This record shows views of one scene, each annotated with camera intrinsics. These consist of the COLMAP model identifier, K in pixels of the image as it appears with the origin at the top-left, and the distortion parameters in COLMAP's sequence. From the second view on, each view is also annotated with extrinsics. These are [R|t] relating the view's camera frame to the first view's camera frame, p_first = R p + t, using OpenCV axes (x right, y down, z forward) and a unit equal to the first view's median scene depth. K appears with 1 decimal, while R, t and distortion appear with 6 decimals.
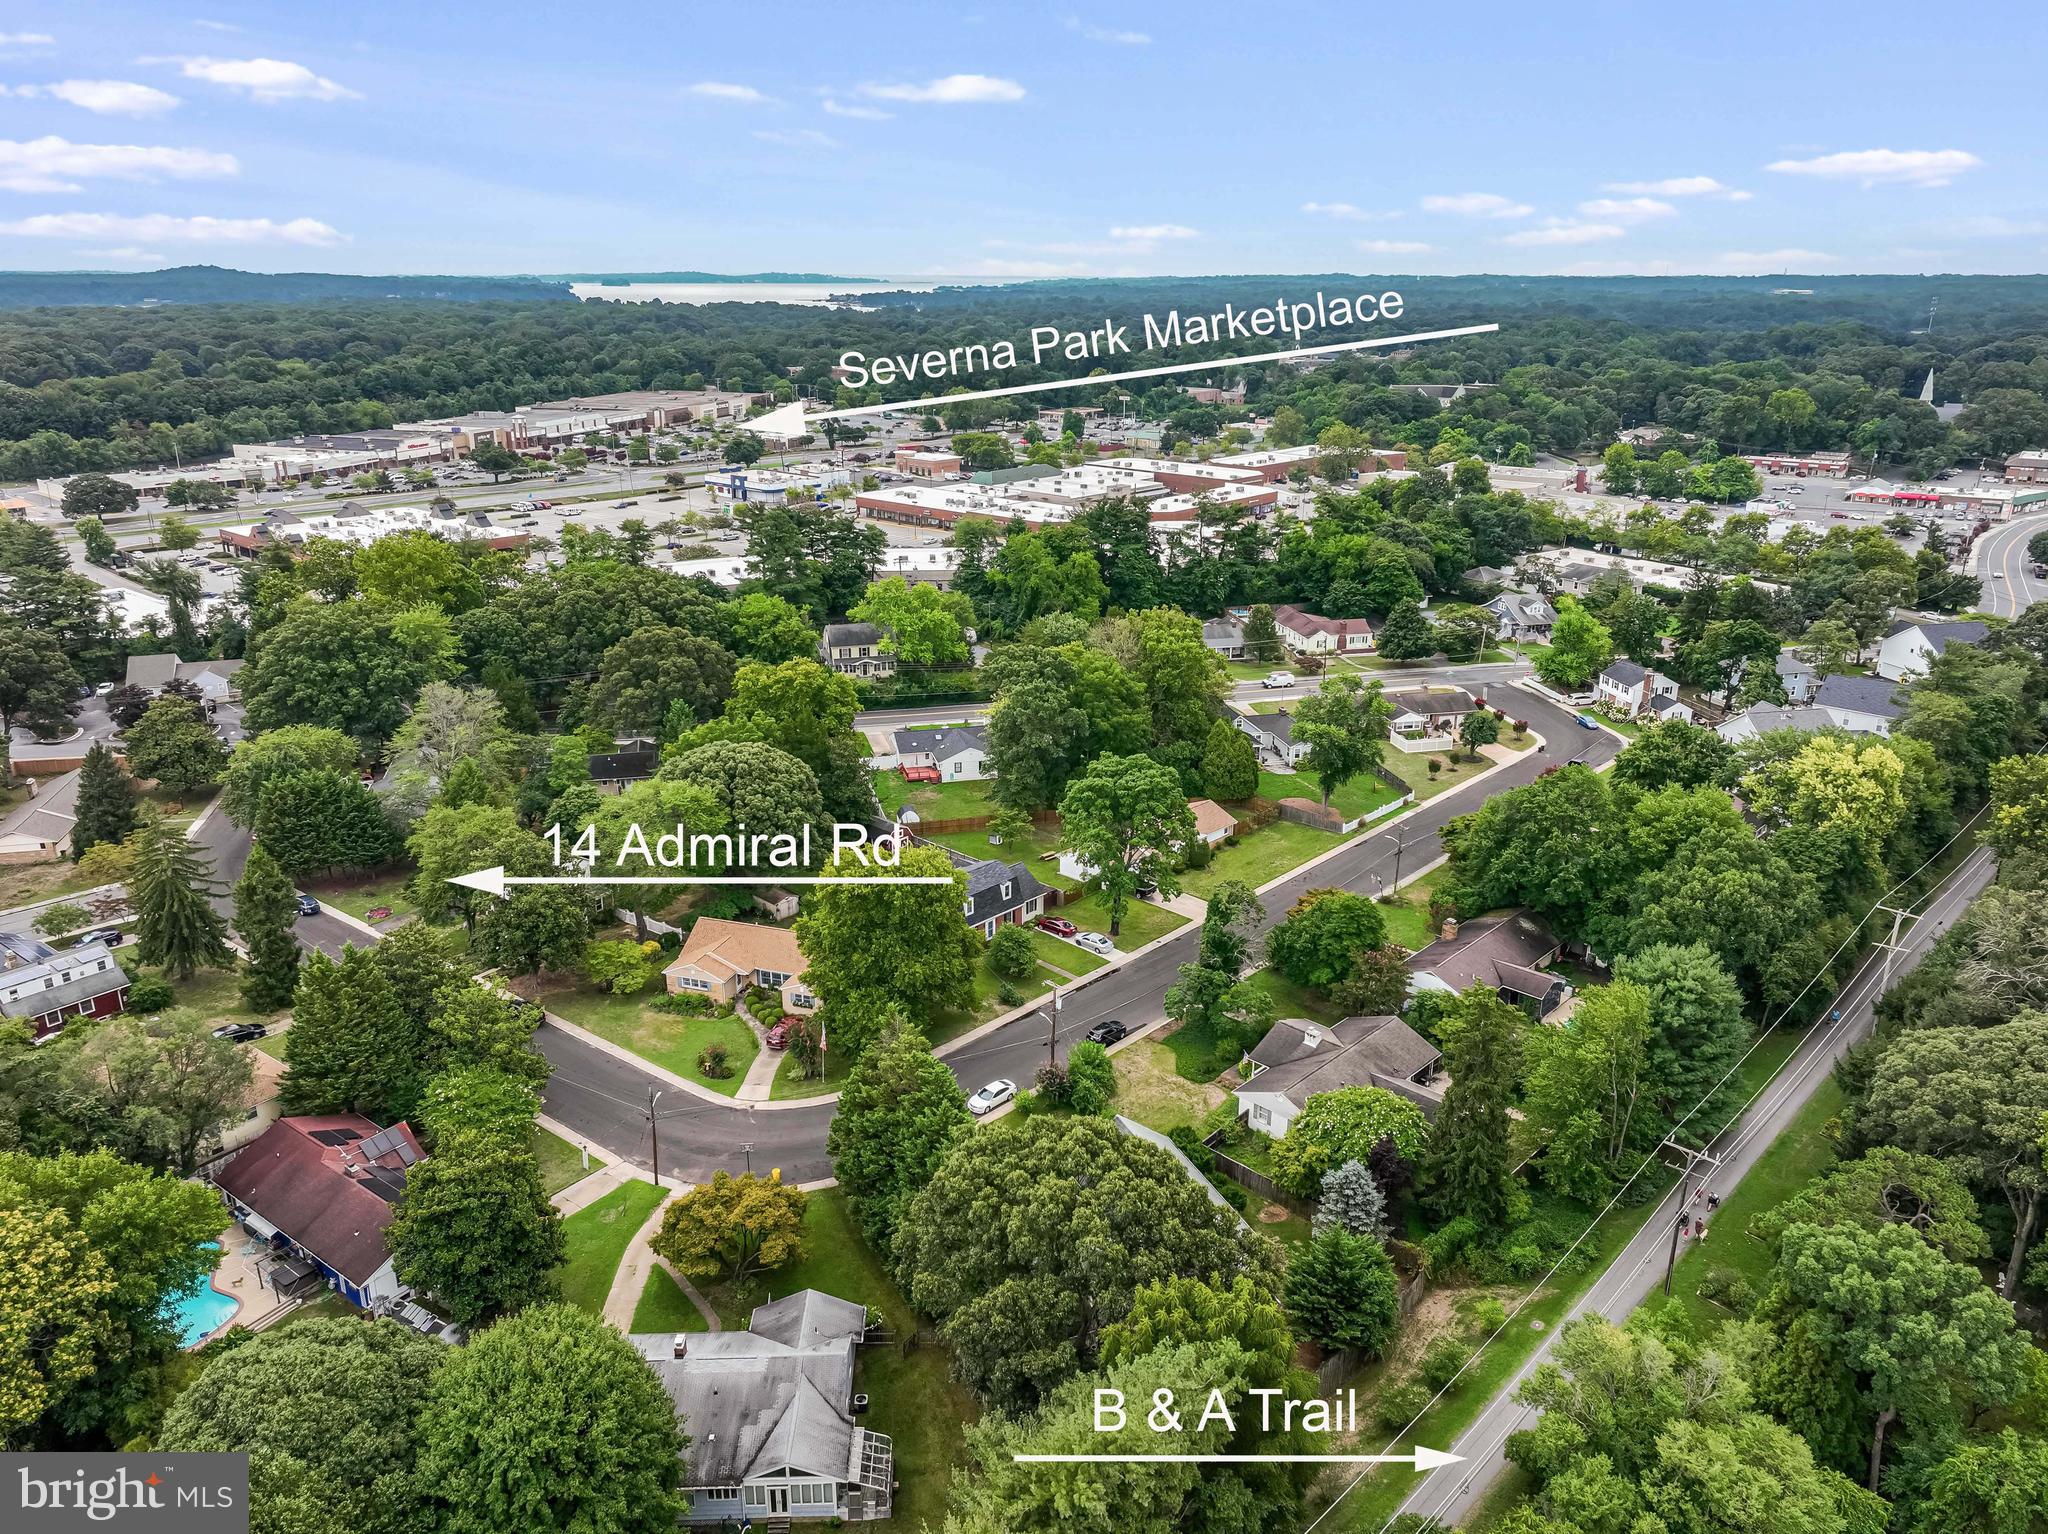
lens RADIAL K [[1438.6, 0, 1024.0], [0, 1438.6, 767.0], [0, 0, 1]] dist [-0.000442, 0.027556]
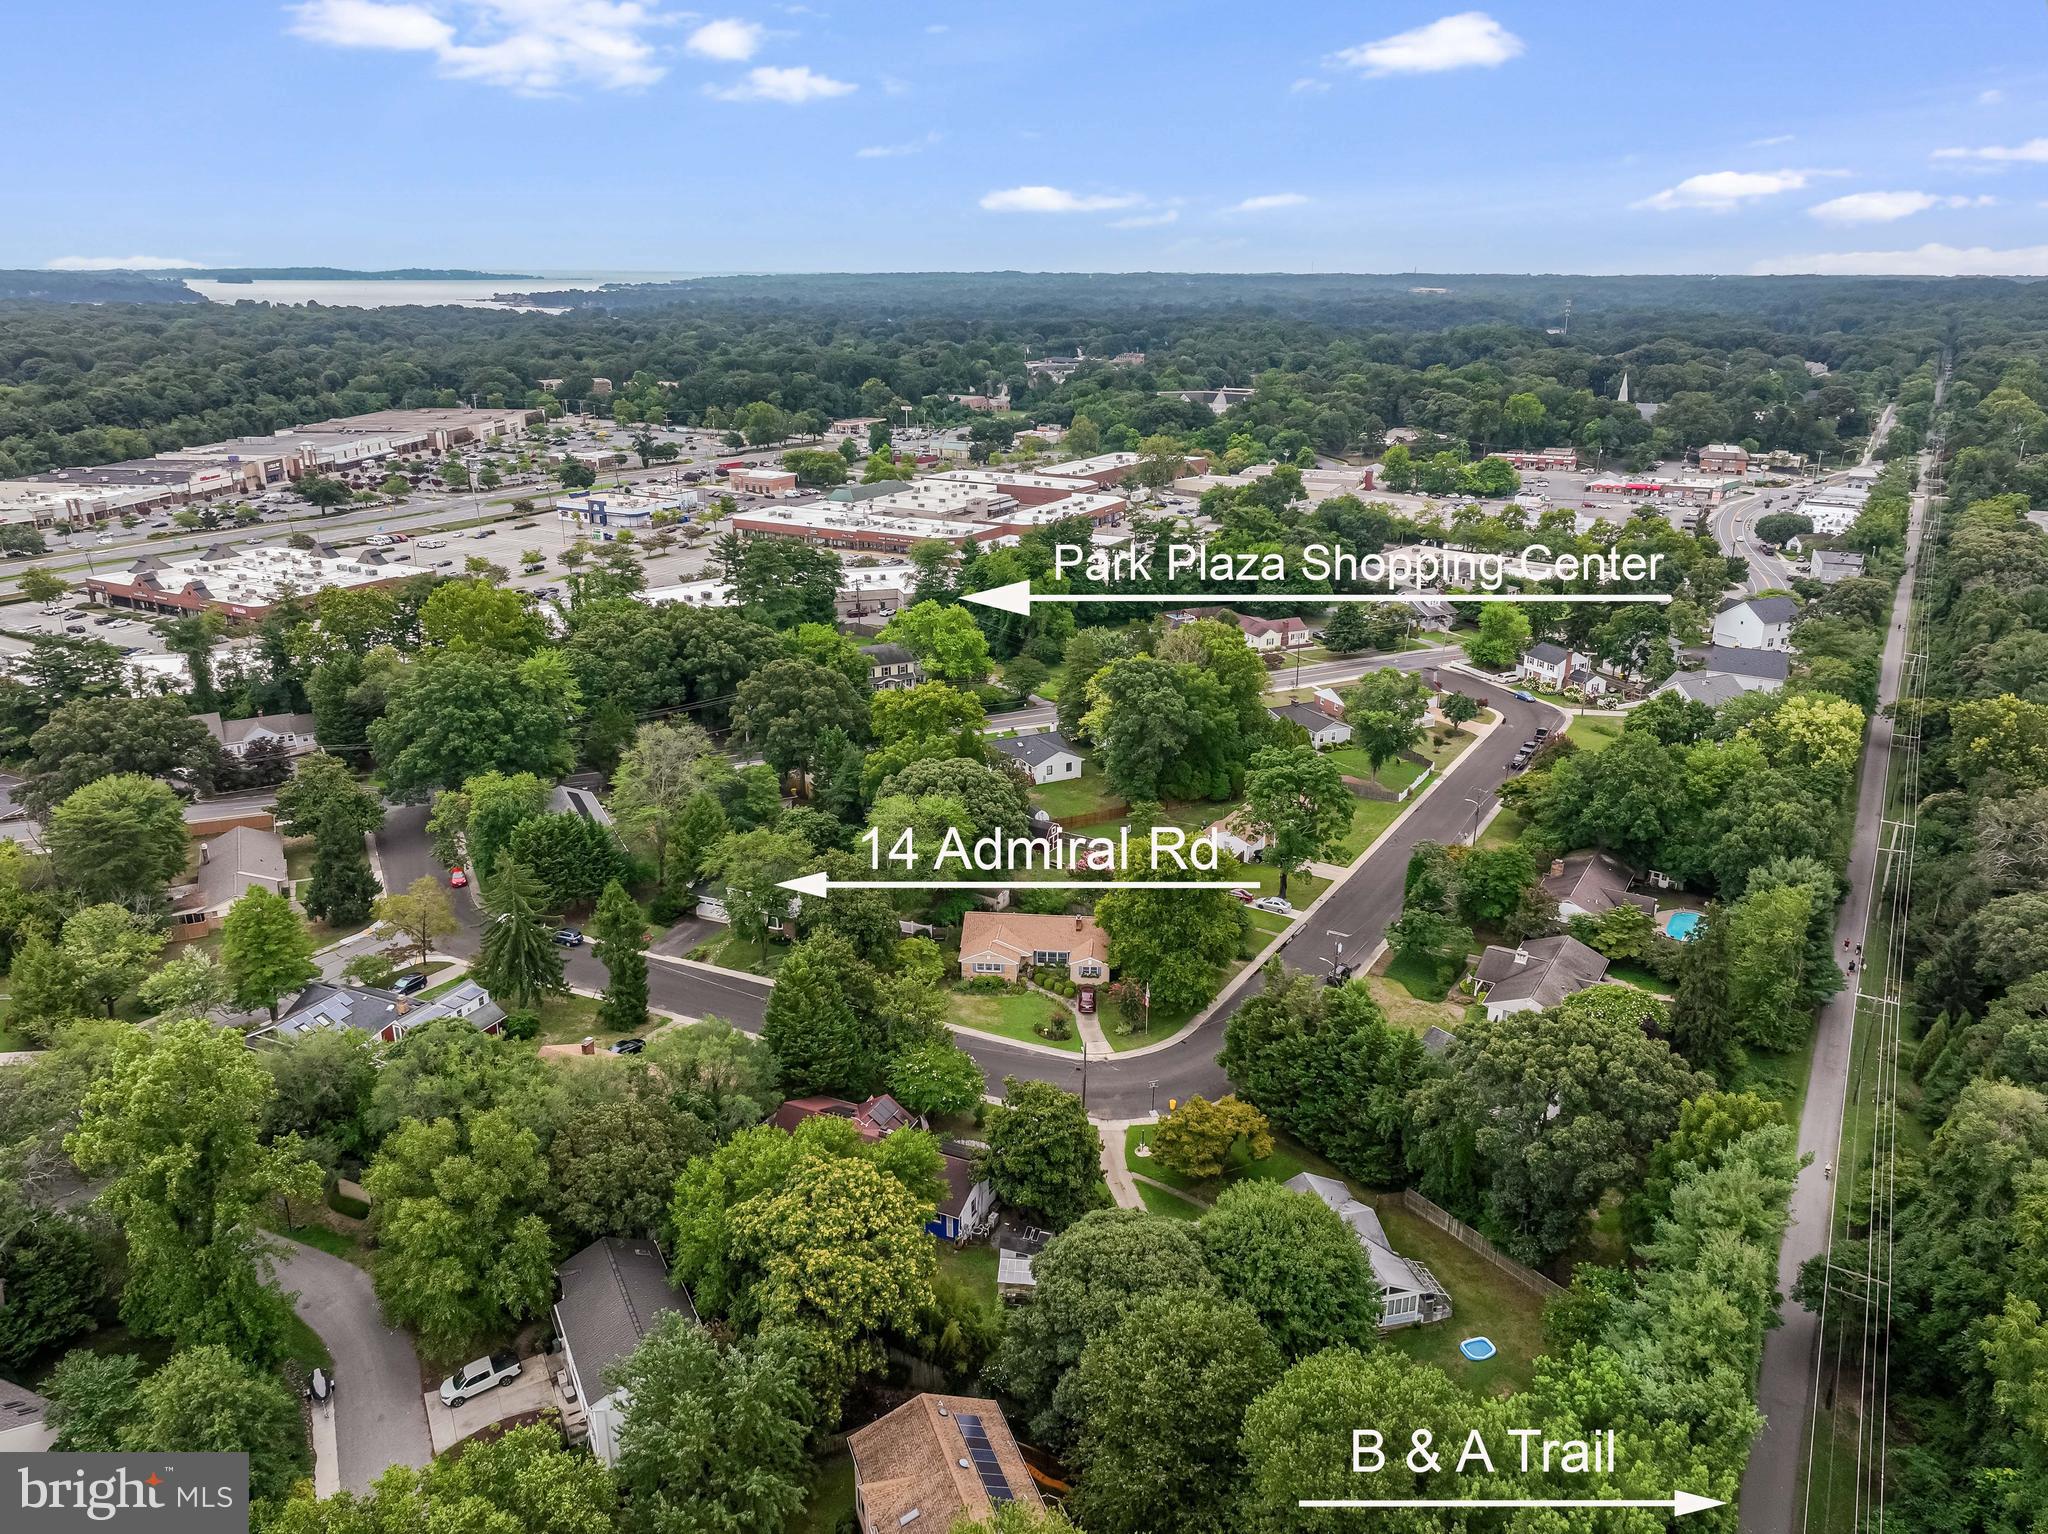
lens RADIAL K [[1449.1, 0, 1024.0], [0, 1449.1, 767.0], [0, 0, 1]] dist [0.011114, 0.002133]
pose [[0.976567, -0.069373, 0.203726, -0.197316], [0.069378, 0.997565, 0.007122, -0.007697], [-0.203724, 0.007179, 0.979002, -0.068238]]
